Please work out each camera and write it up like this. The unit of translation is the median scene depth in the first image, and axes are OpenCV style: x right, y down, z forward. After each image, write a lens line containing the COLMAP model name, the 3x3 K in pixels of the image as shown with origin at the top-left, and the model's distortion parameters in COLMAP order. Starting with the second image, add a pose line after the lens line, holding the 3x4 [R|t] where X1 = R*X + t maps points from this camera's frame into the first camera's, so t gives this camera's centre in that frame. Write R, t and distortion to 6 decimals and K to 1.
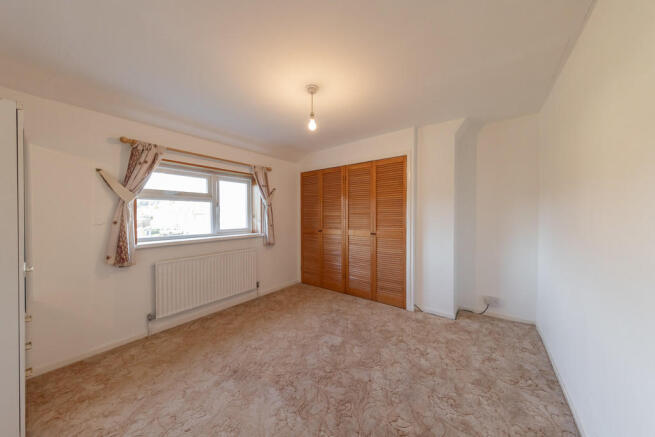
lens RADIAL K [[212.8, 0, 330.8], [0, 212.8, 219.5], [0, 0, 1]] dist [0.001431, 0.000059]
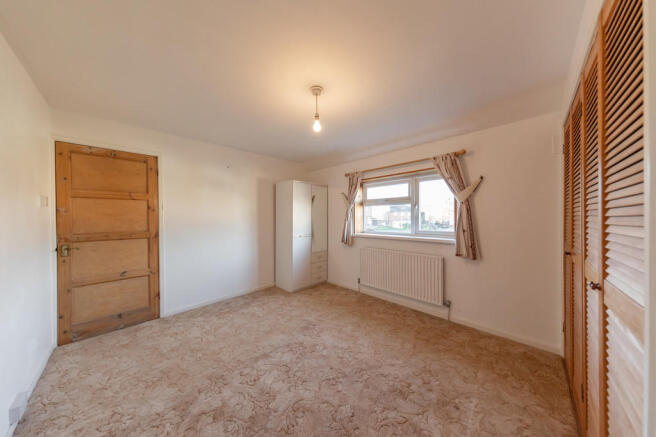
lens RADIAL K [[206.2, 0, 327.9], [0, 206.2, 216.6], [0, 0, 1]] dist [0.003057, 0.000060]
pose [[-0.142166, -0.003583, -0.989836, 0.605196], [-0.017588, 0.999845, -0.001093, -0.010955], [0.989687, 0.017254, -0.142207, 0.840382]]
